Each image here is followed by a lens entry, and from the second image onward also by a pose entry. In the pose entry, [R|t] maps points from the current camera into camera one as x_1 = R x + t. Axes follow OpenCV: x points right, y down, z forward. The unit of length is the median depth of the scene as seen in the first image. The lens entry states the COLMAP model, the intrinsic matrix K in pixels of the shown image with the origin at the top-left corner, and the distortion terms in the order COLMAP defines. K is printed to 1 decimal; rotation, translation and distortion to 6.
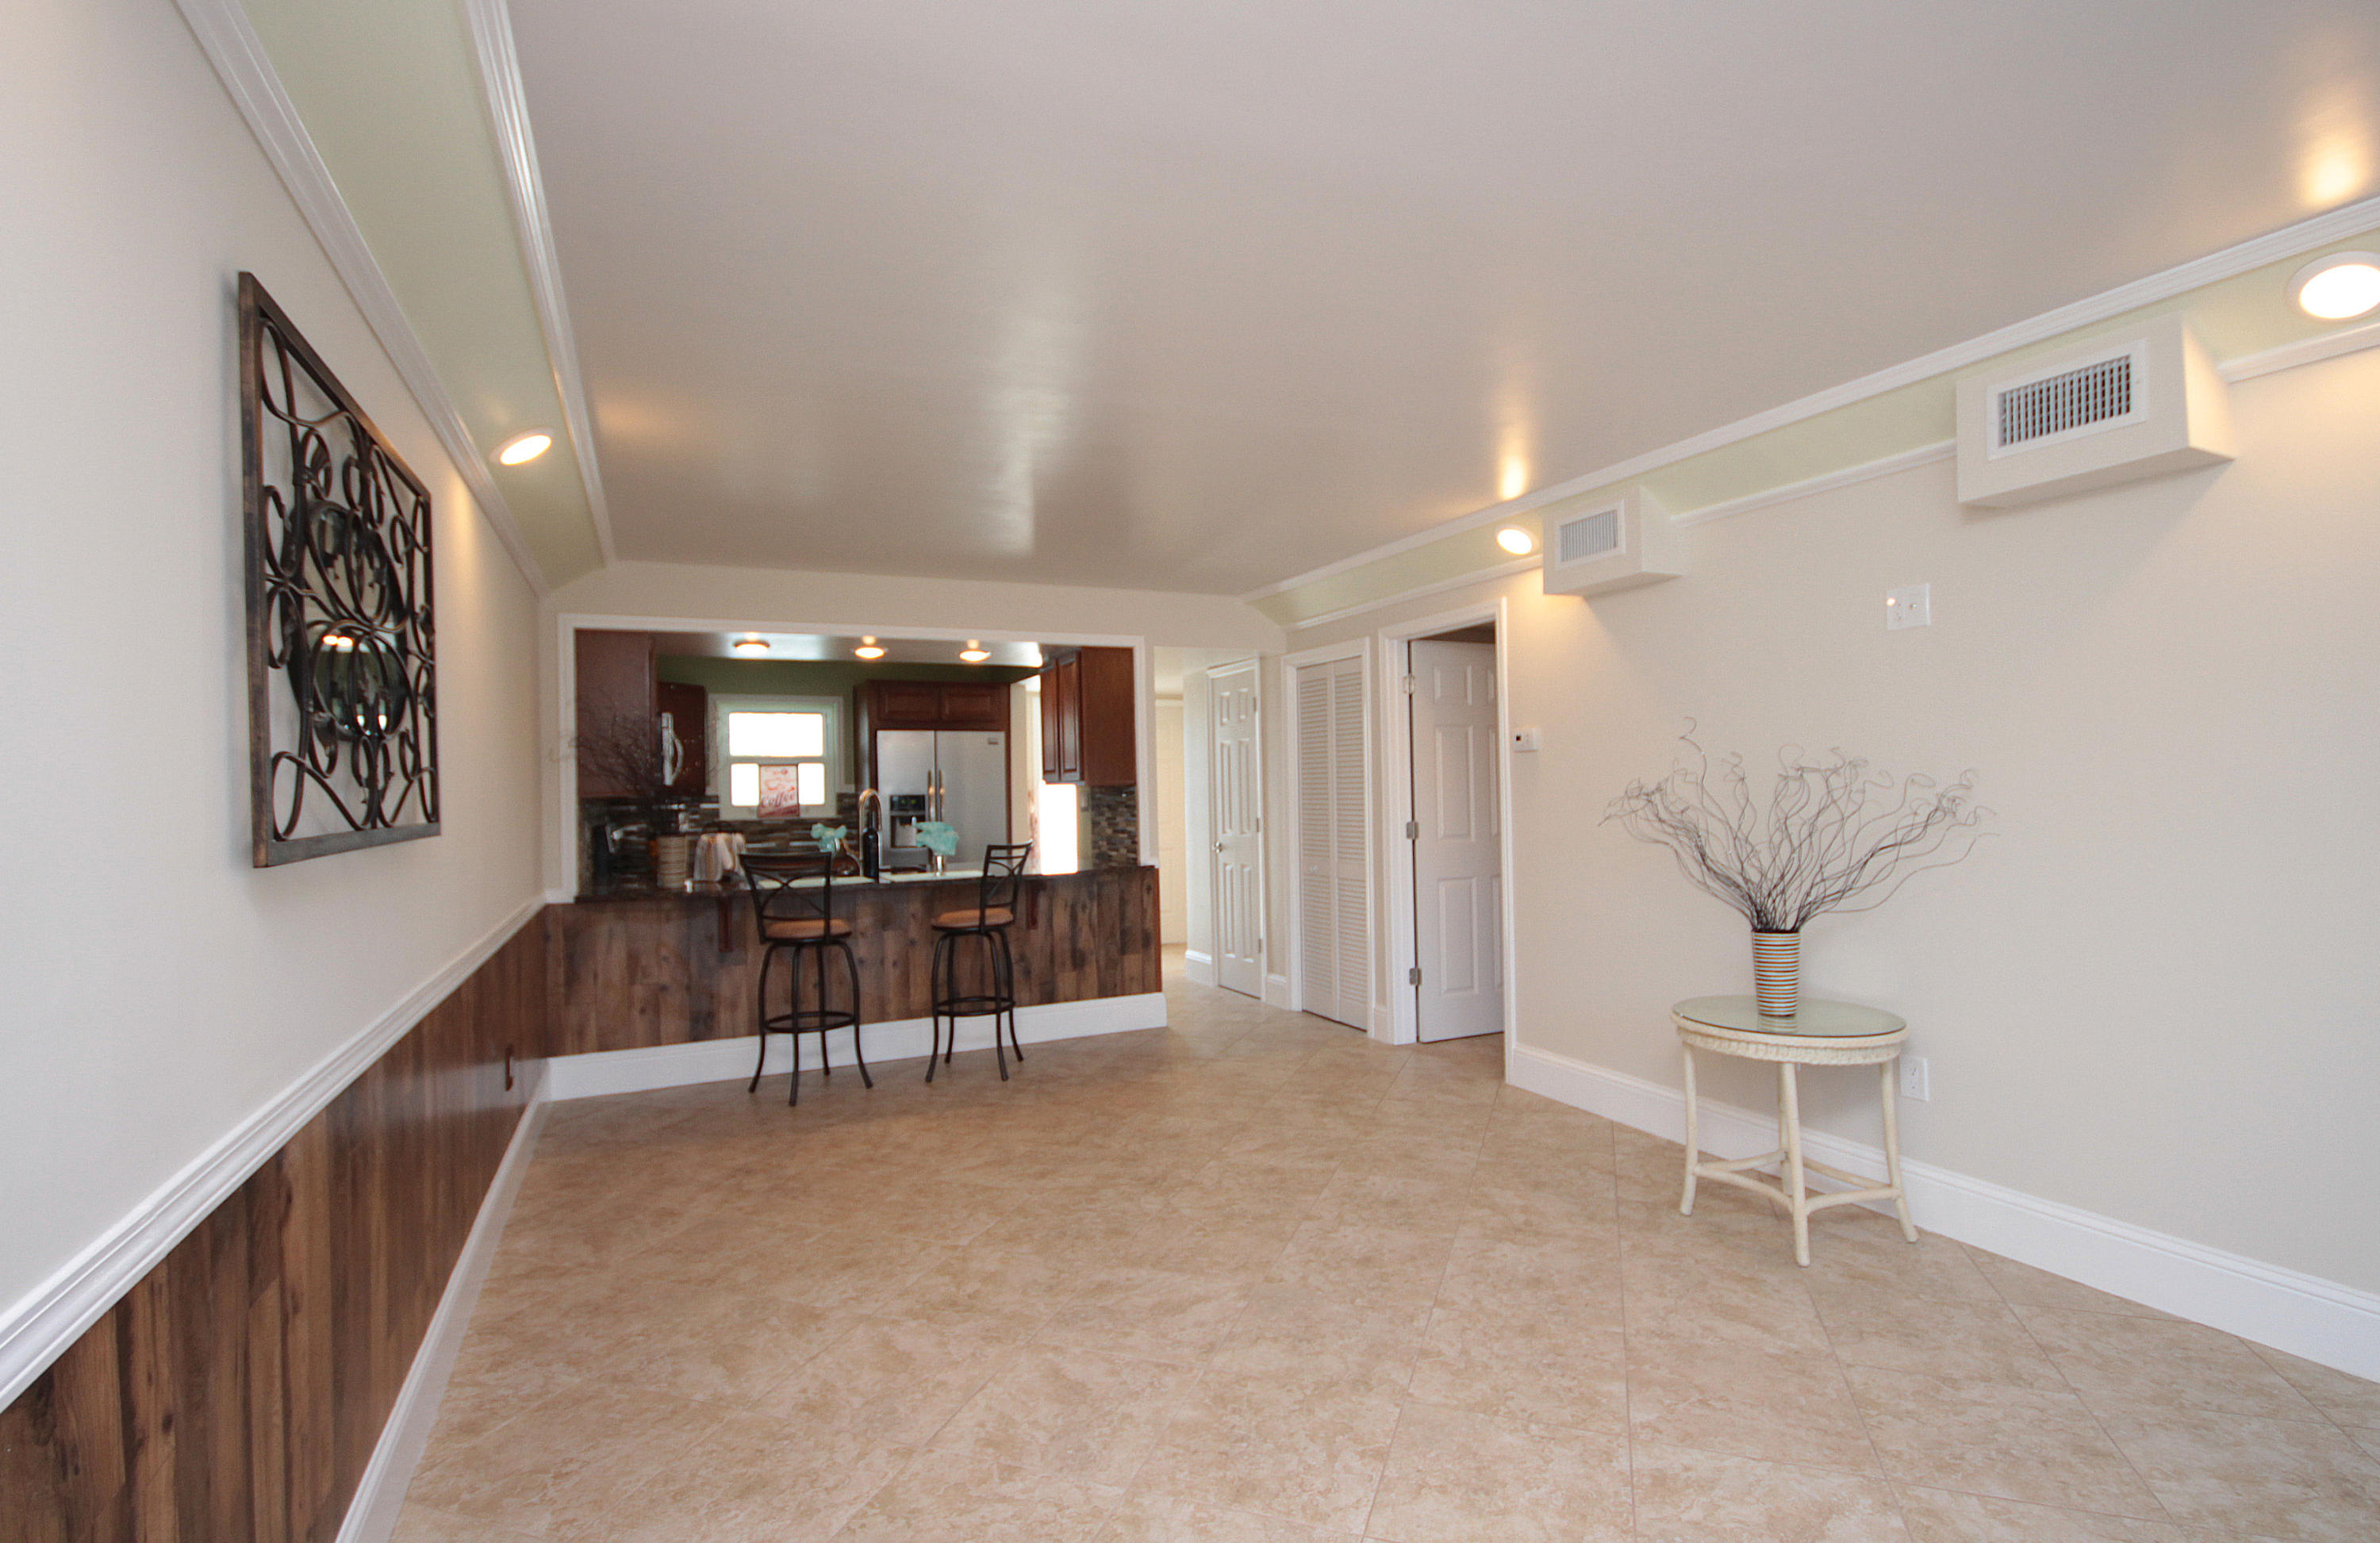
lens RADIAL K [[1122.2, 0, 1205.9], [0, 1122.2, 777.1], [0, 0, 1]] dist [-0.004096, -0.002301]
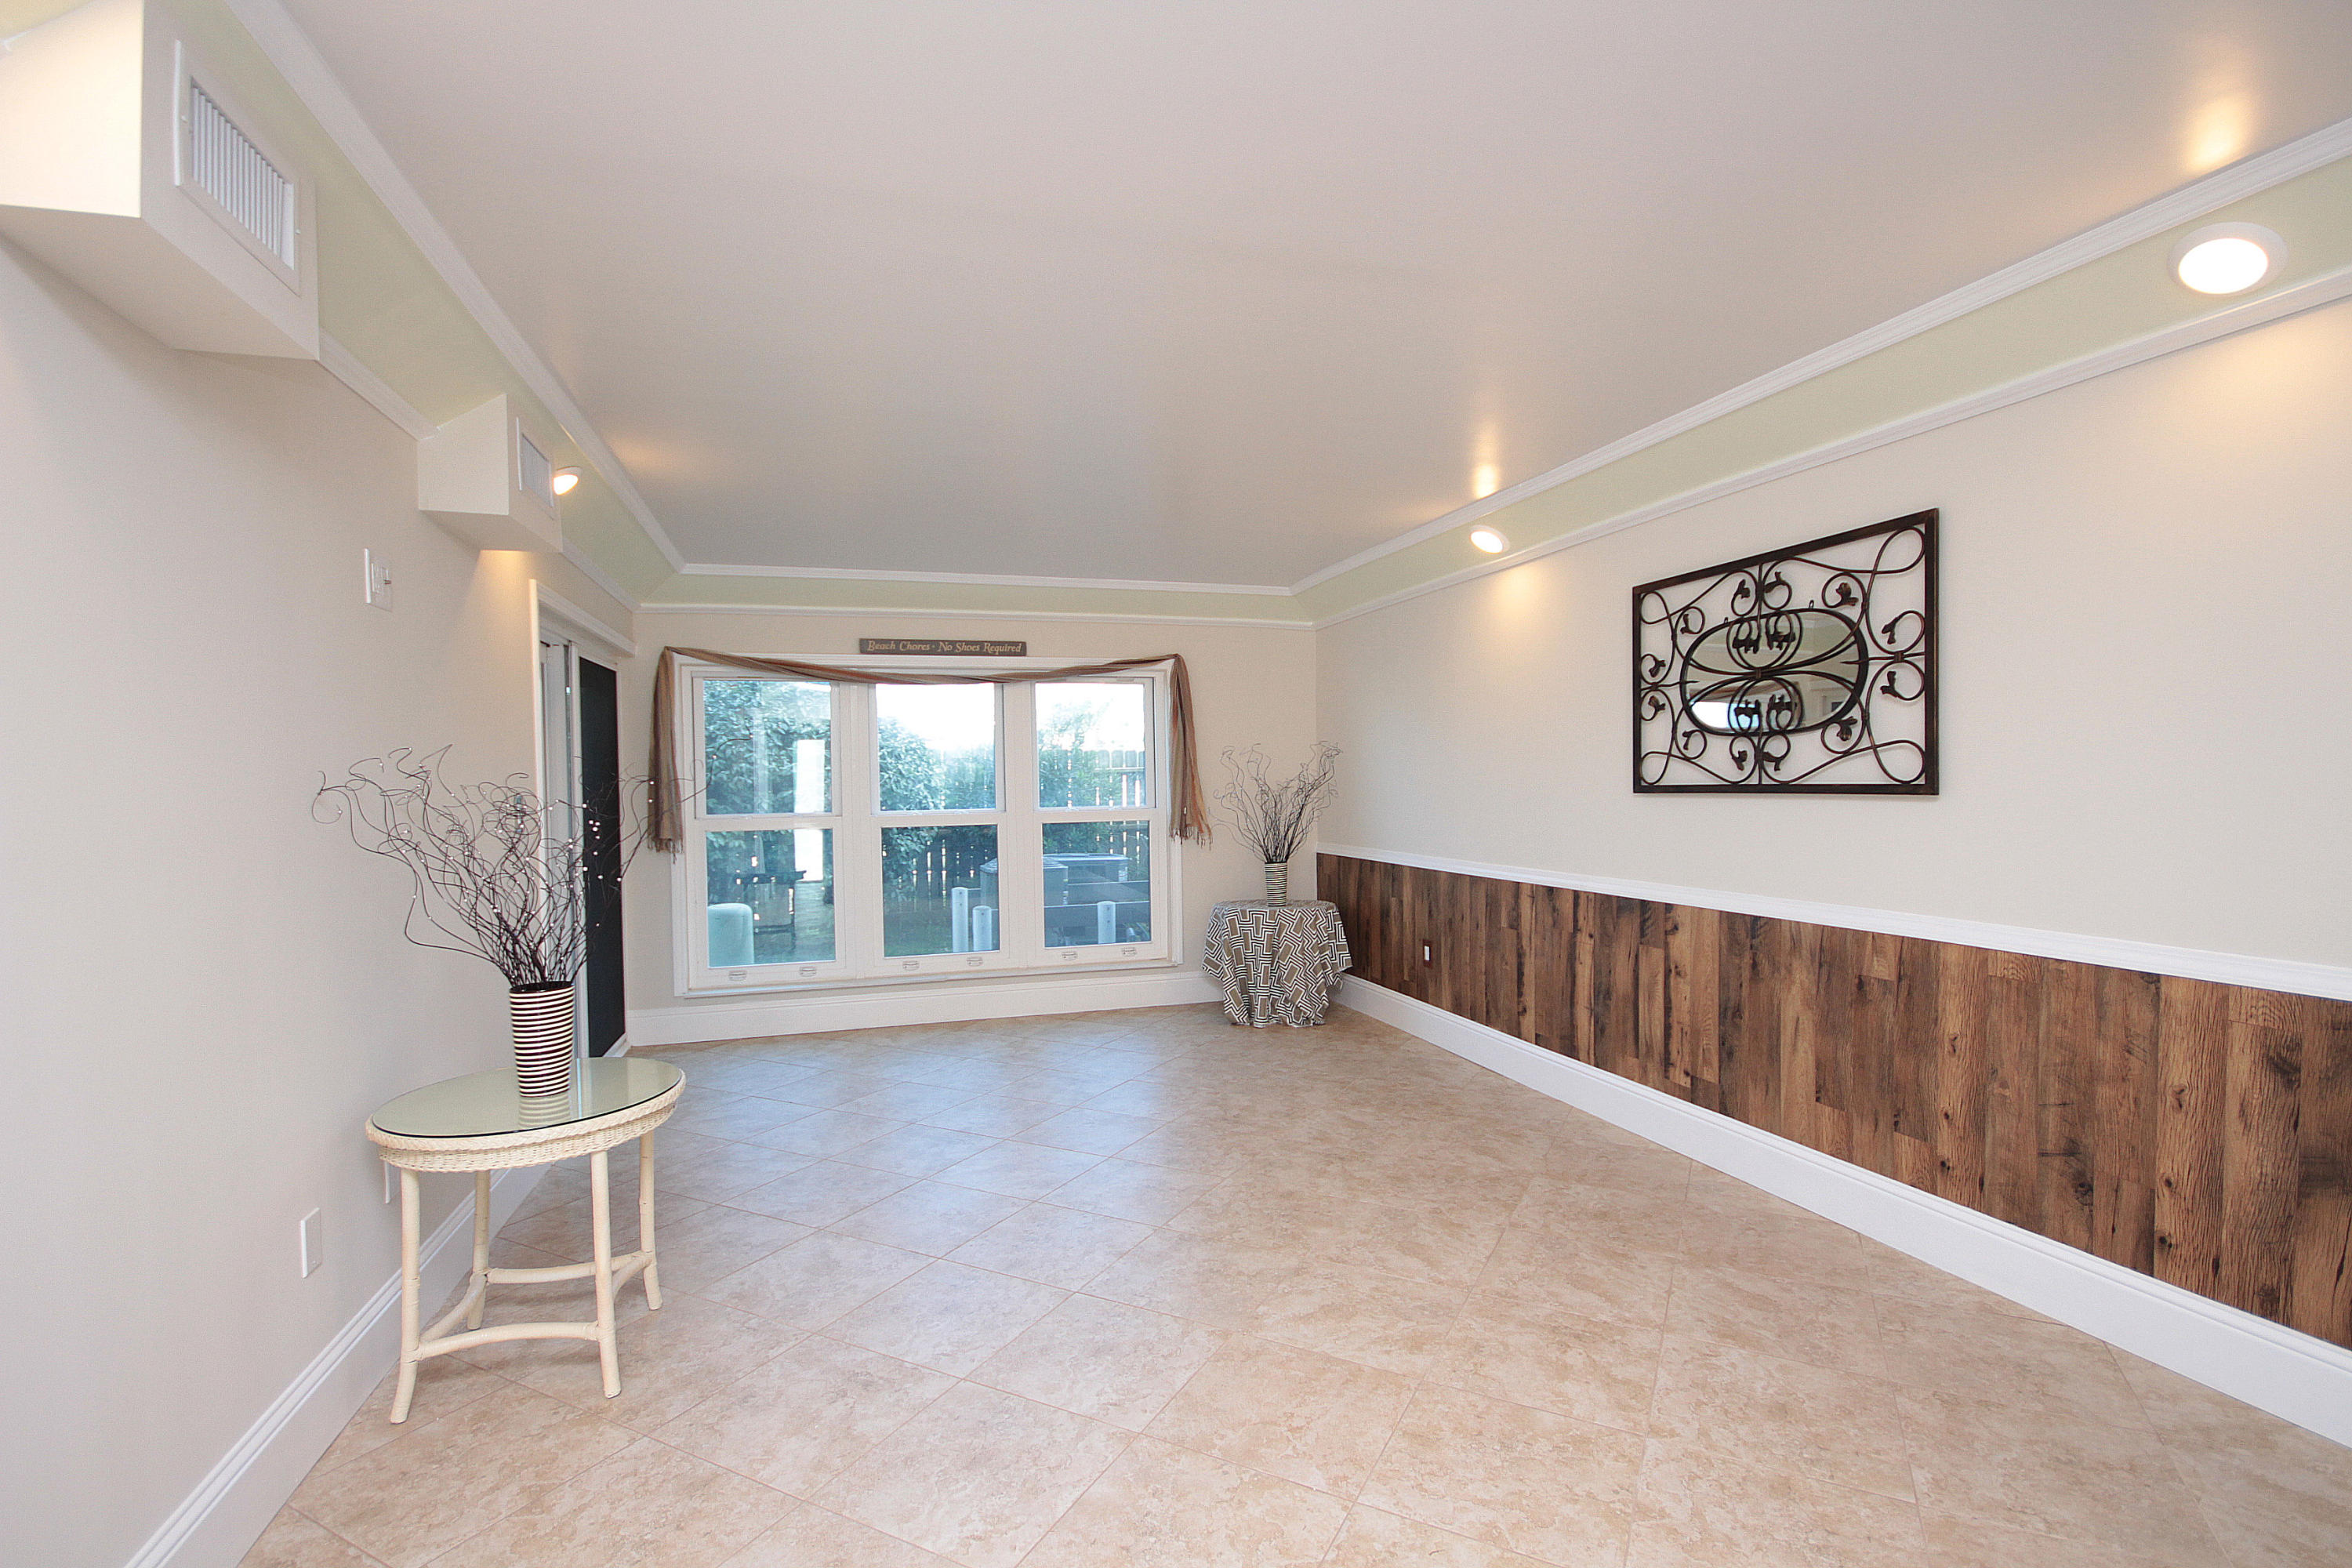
lens RADIAL K [[1085.9, 0, 1178.2], [0, 1085.9, 790.7], [0, 0, 1]] dist [0.002235, -0.005182]
pose [[-0.987368, 0.031385, 0.155303, -0.038034], [0.031572, 0.999501, -0.001268, 0.013274], [-0.155266, 0.003651, -0.987866, 1.302871]]
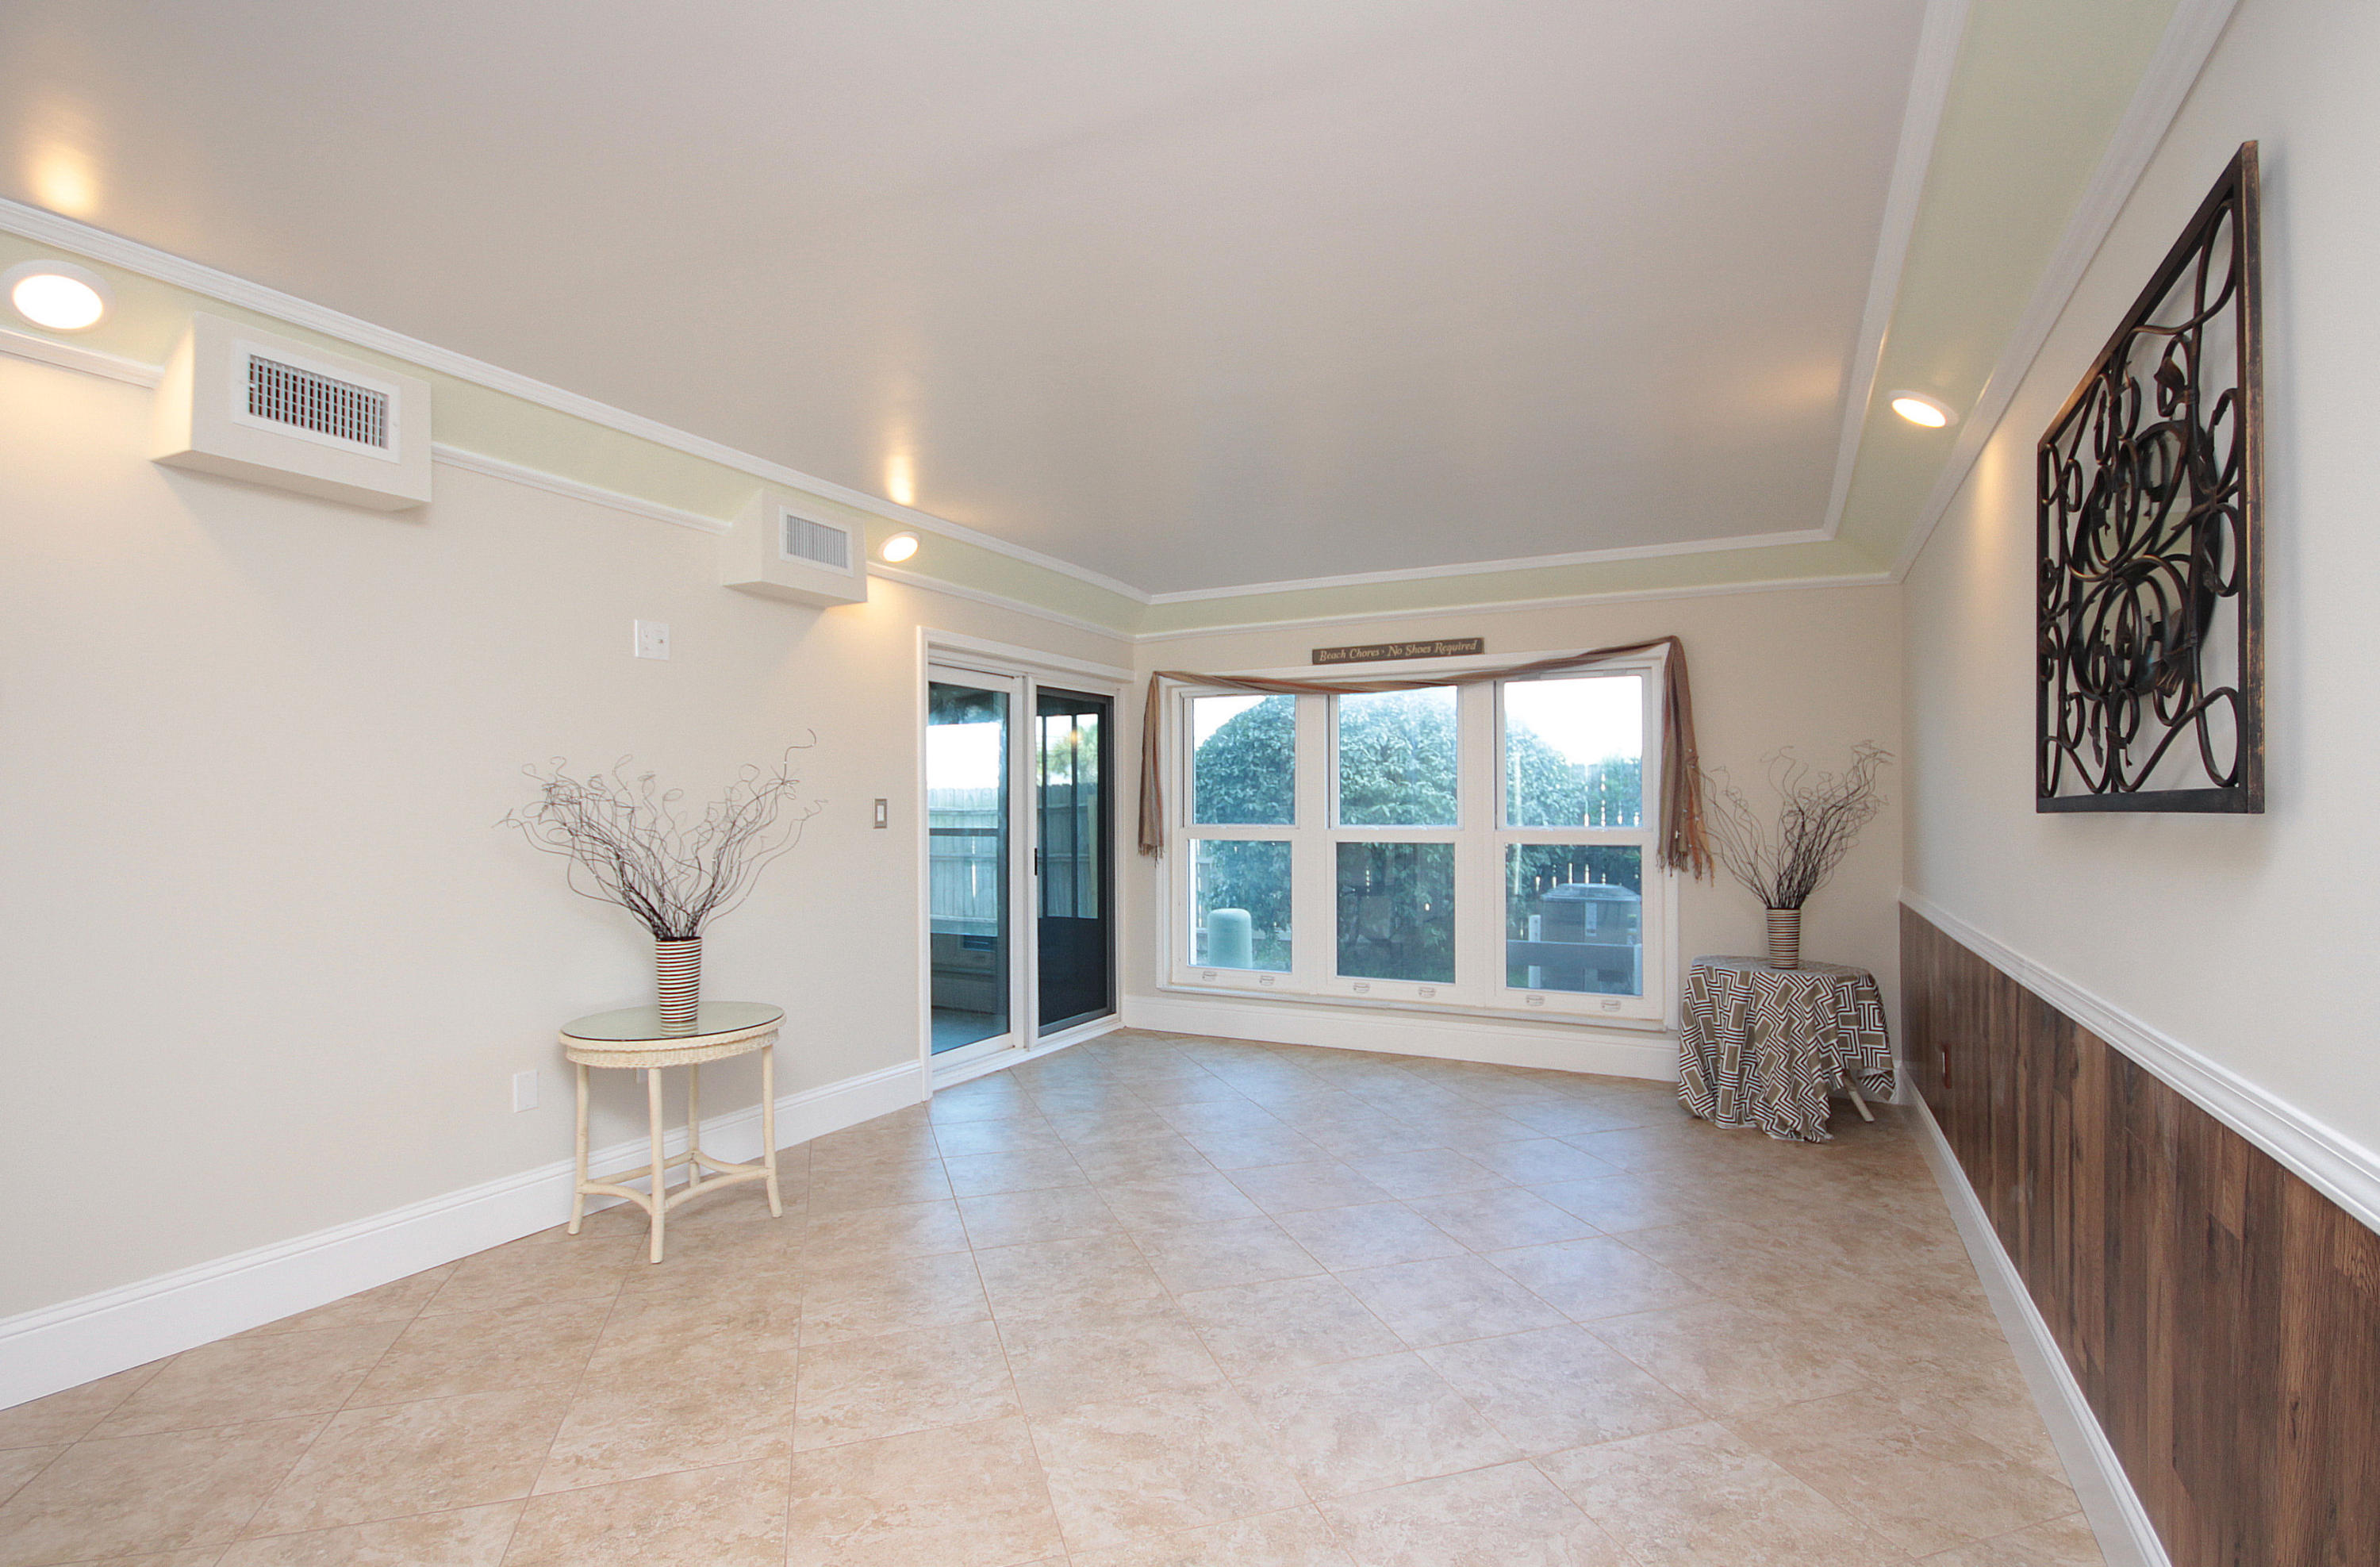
lens RADIAL K [[1118.0, 0, 1193.7], [0, 1118.0, 795.3], [0, 0, 1]] dist [-0.001585, 0.000818]
pose [[-0.602497, 0.028644, 0.797607, -0.457493], [0.005236, 0.999476, -0.031938, 0.032814], [-0.798104, -0.015066, -0.602331, 0.964791]]
